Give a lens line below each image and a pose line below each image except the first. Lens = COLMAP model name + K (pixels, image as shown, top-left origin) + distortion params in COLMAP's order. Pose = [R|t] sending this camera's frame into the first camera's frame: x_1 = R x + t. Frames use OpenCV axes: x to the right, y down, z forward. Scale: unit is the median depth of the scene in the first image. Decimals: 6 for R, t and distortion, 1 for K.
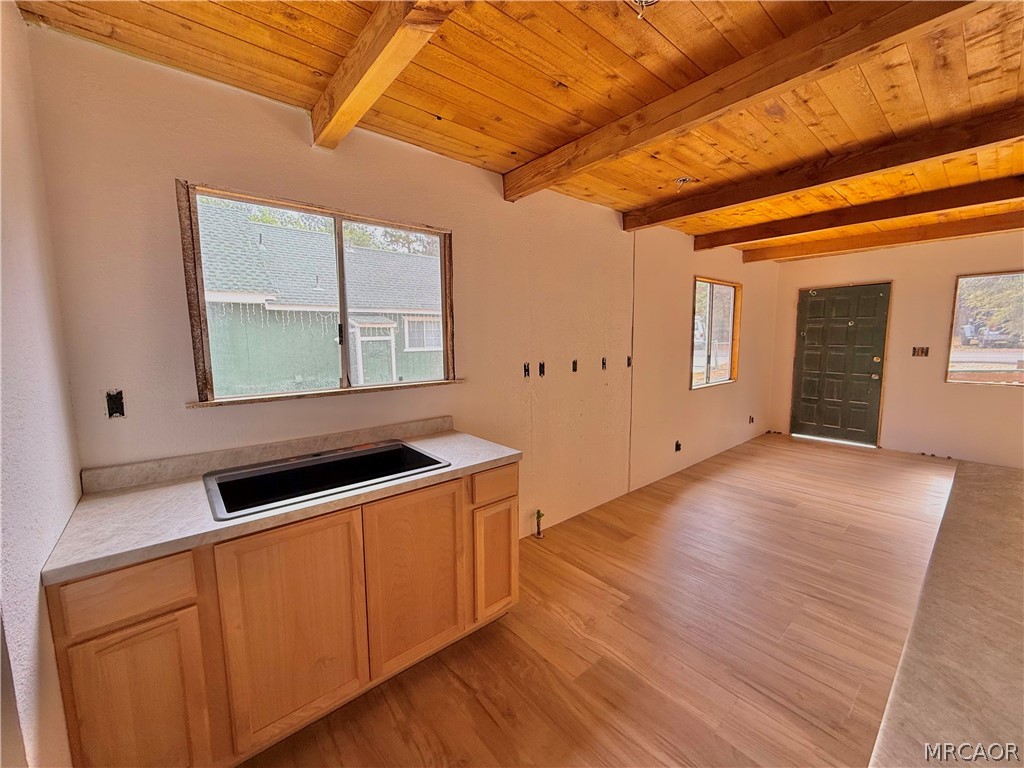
lens RADIAL K [[408.2, 0, 512.8], [0, 408.2, 383.6], [0, 0, 1]] dist [0.004280, 0.000242]
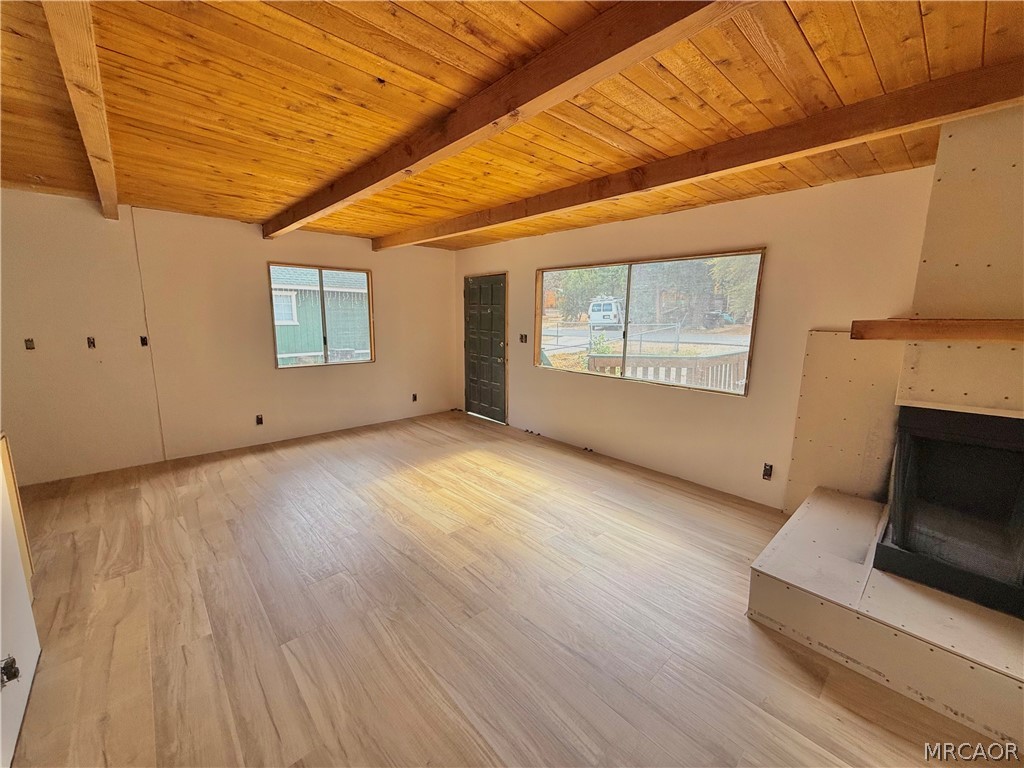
lens RADIAL K [[408.2, 0, 511.7], [0, 408.2, 386.5], [0, 0, 1]] dist [0.004280, 0.000242]
pose [[0.998916, 0.017487, 0.043133, 0.895477], [-0.020179, 0.997823, 0.062779, -0.016467], [-0.041942, -0.063582, 0.997095, -0.095883]]
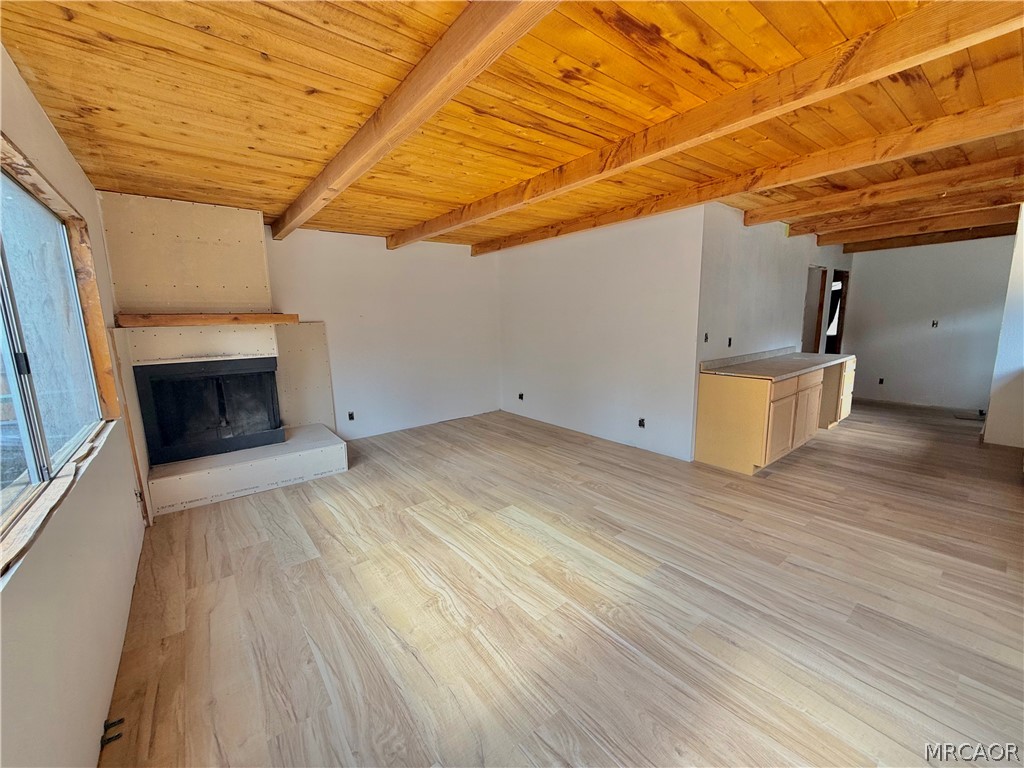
lens RADIAL K [[408.2, 0, 511.9], [0, 408.2, 383.8], [0, 0, 1]] dist [0.004280, 0.000242]
pose [[-0.998844, 0.027970, 0.039105, 0.802465], [0.037717, 0.960251, 0.276579, -0.131219], [-0.029815, 0.277734, -0.960195, 1.036349]]
